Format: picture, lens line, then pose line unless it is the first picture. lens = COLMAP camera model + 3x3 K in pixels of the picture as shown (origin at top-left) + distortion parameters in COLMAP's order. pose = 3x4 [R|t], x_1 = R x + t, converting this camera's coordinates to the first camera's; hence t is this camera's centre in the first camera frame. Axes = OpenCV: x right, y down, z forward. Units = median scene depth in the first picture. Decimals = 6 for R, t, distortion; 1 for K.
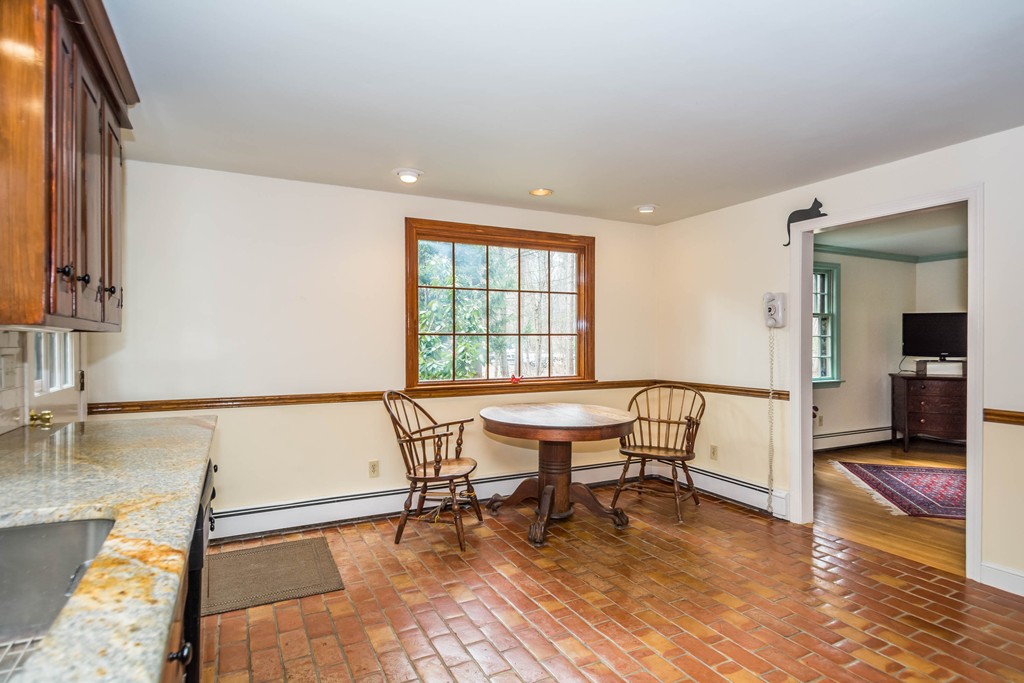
lens RADIAL K [[523.7, 0, 508.2], [0, 523.7, 344.1], [0, 0, 1]] dist [-0.004277, -0.000830]
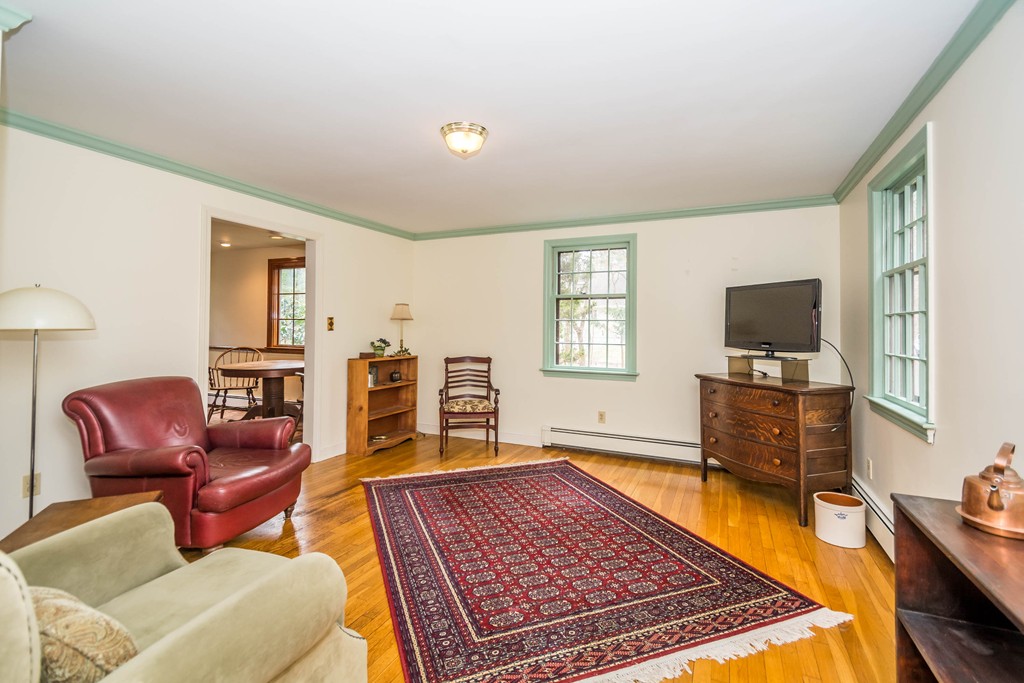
lens RADIAL K [[455.3, 0, 531.1], [0, 455.3, 321.7], [0, 0, 1]] dist [0.023431, -0.002111]
pose [[0.638435, -0.005431, -0.769656, 1.764418], [-0.014862, 0.999702, -0.019382, 0.005610], [0.769532, 0.023813, 0.638164, 0.675390]]
